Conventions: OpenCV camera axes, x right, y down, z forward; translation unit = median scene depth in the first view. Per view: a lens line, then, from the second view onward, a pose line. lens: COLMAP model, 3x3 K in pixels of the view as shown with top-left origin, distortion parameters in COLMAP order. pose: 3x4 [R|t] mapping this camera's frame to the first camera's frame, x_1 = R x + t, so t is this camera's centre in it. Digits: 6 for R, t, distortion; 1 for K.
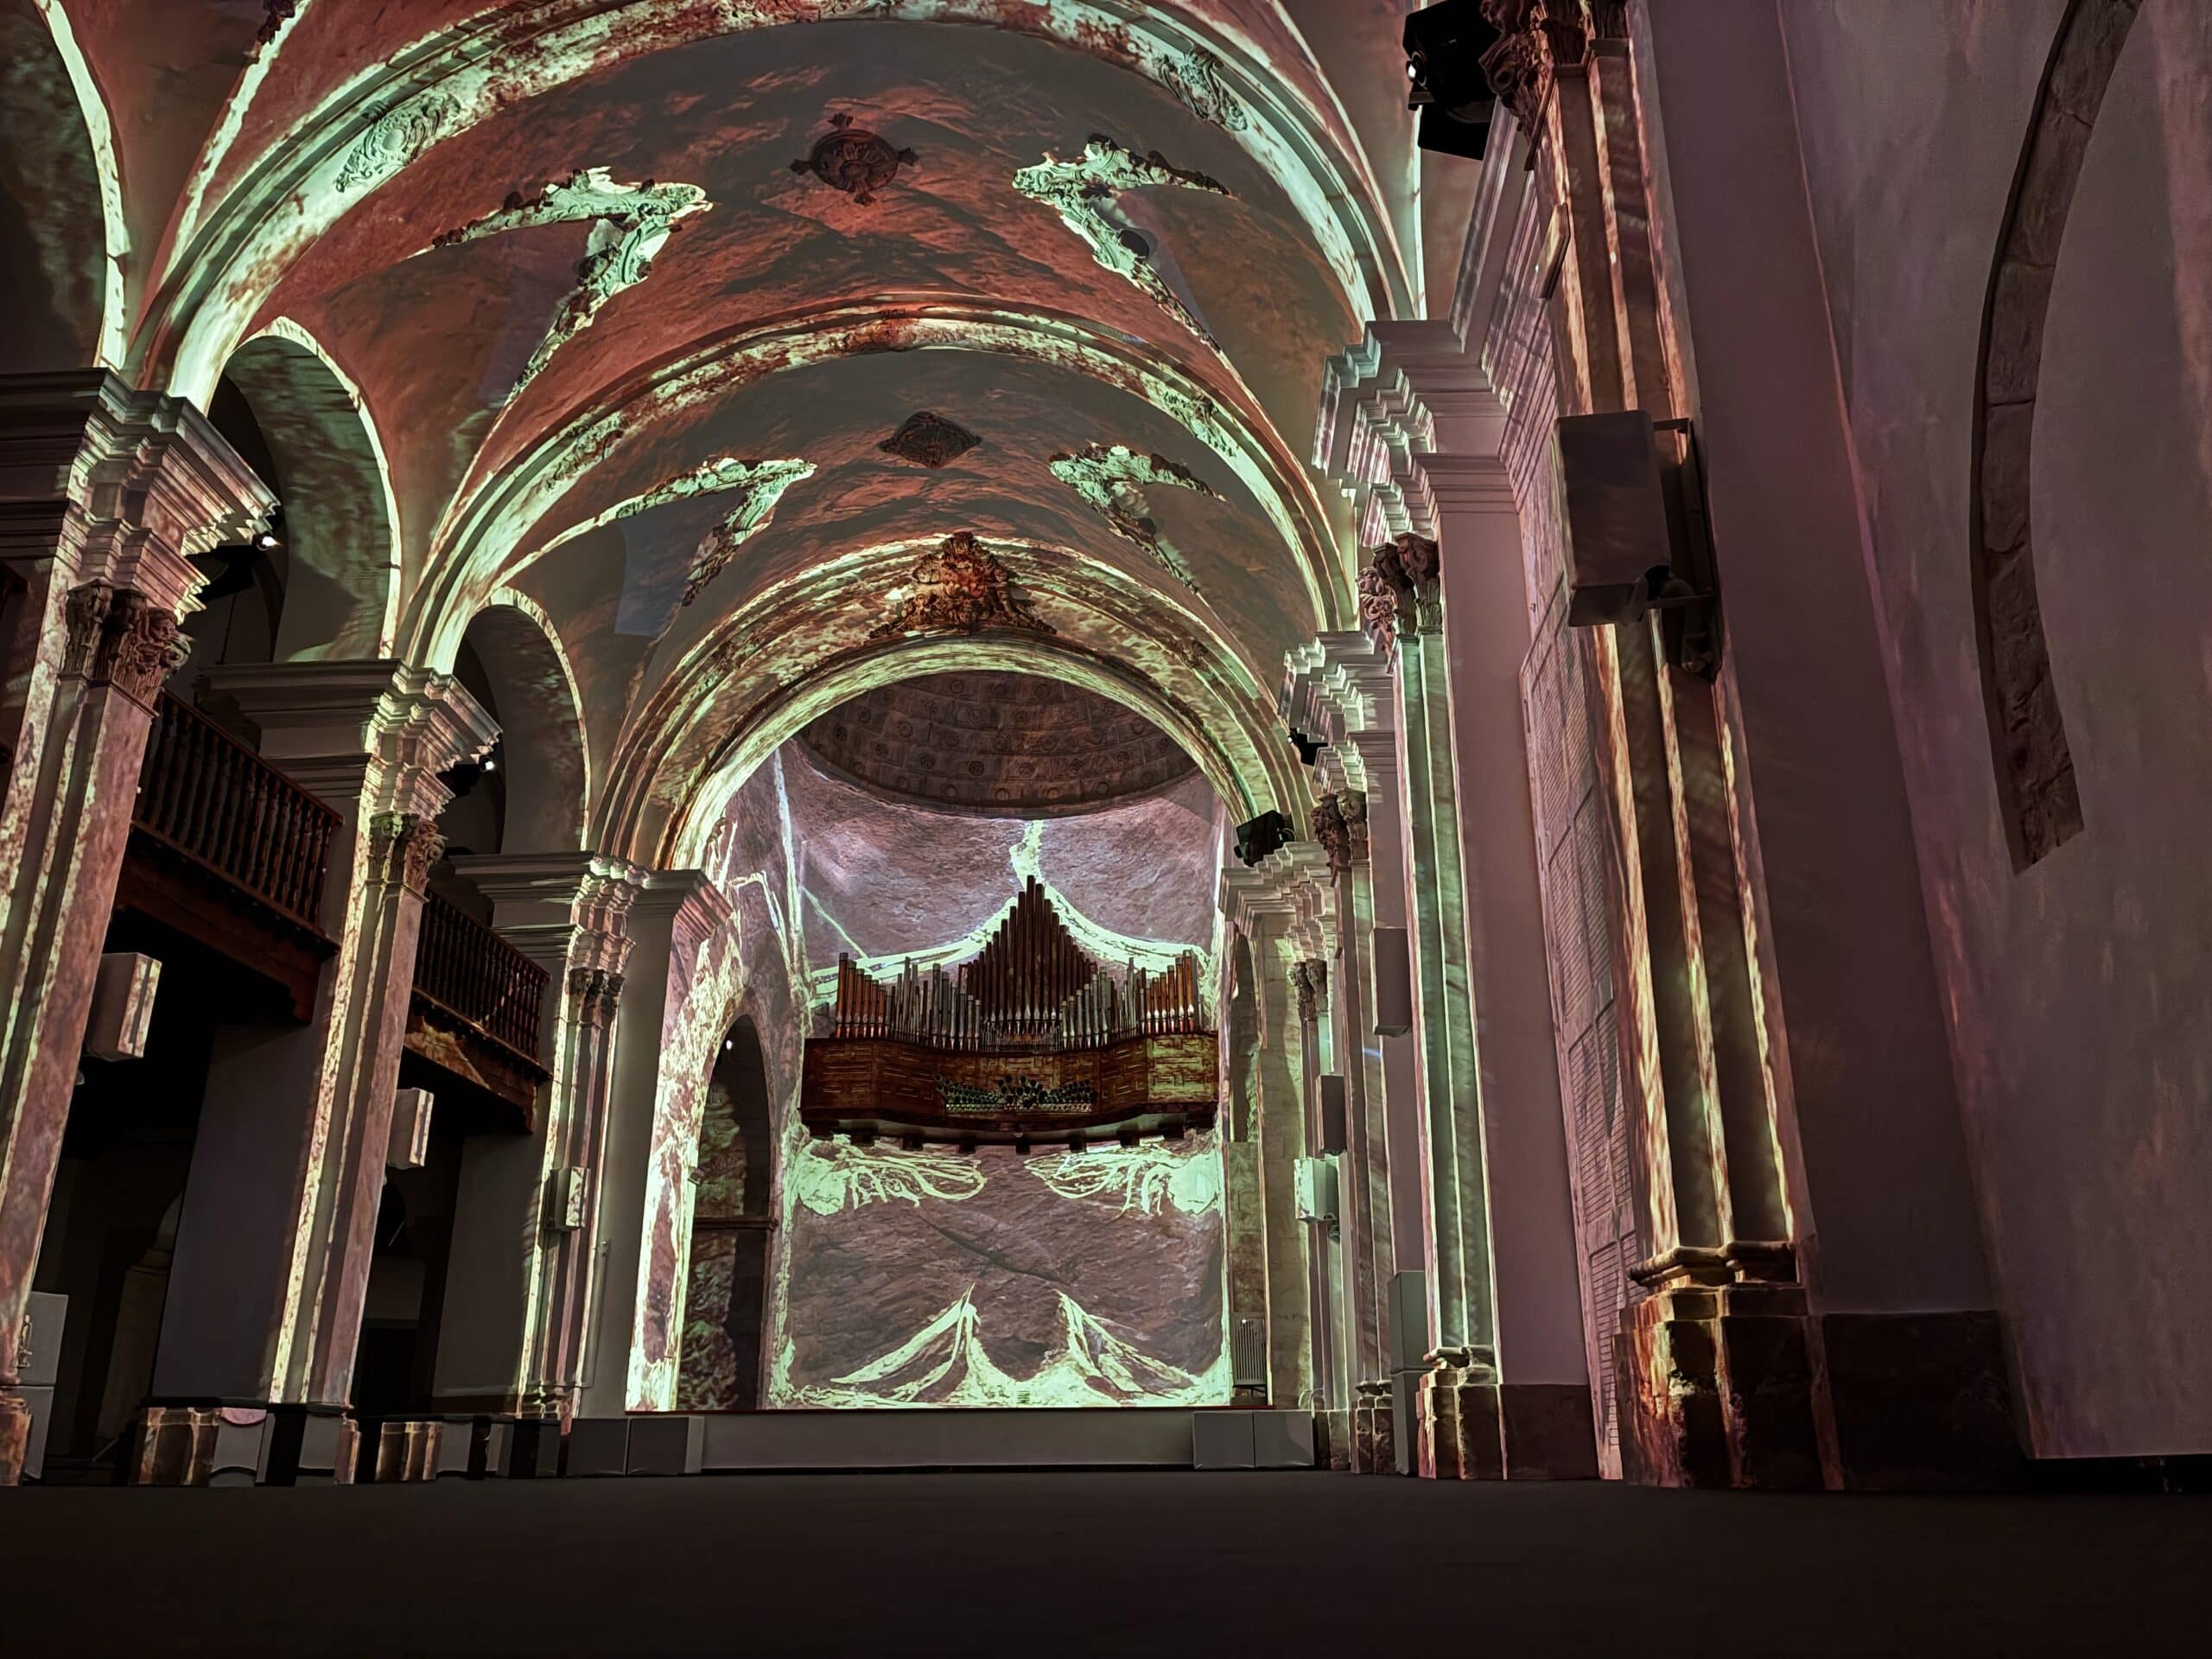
lens RADIAL K [[1672.4, 0, 1106.0], [0, 1672.4, 829.5], [0, 0, 1]] dist [0.026204, -0.002902]
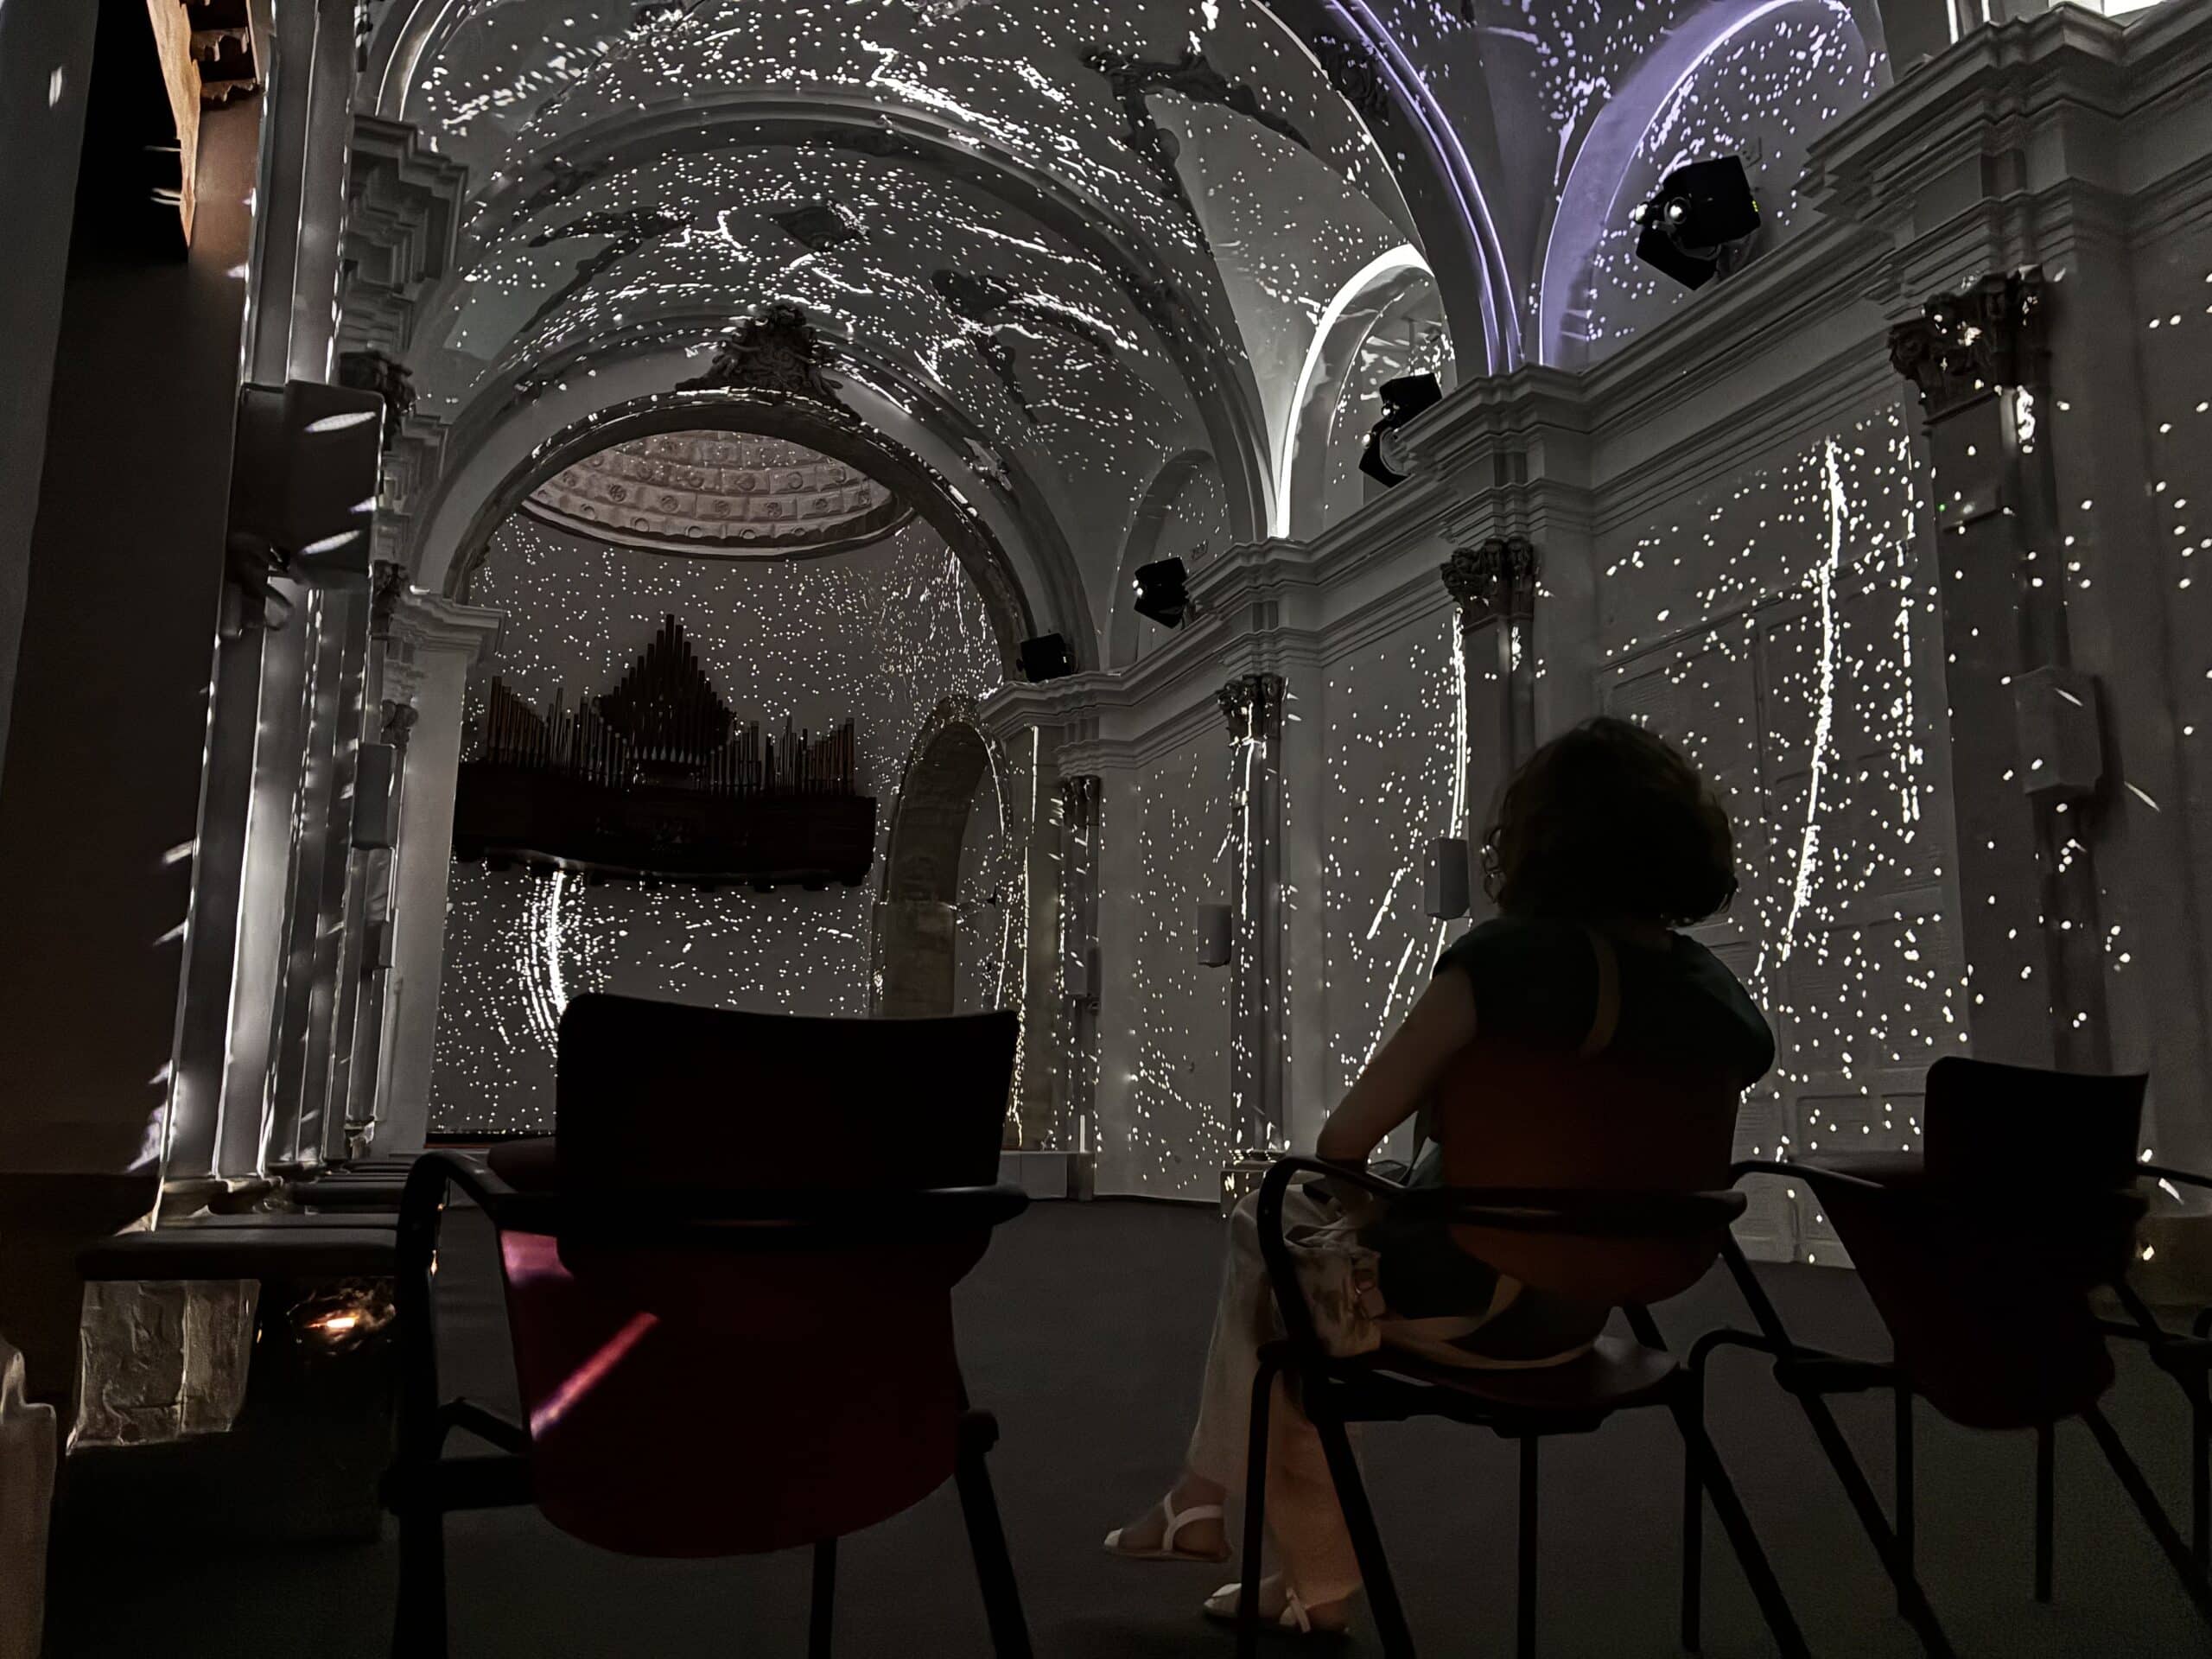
lens RADIAL K [[1701.6, 0, 1101.7], [0, 1701.6, 846.9], [0, 0, 1]] dist [0.024158, -0.005266]
pose [[0.907078, 0.087259, 0.411819, -0.613841], [-0.161684, 0.975462, 0.149440, -0.086946], [-0.388674, -0.202138, 0.898929, -0.090268]]
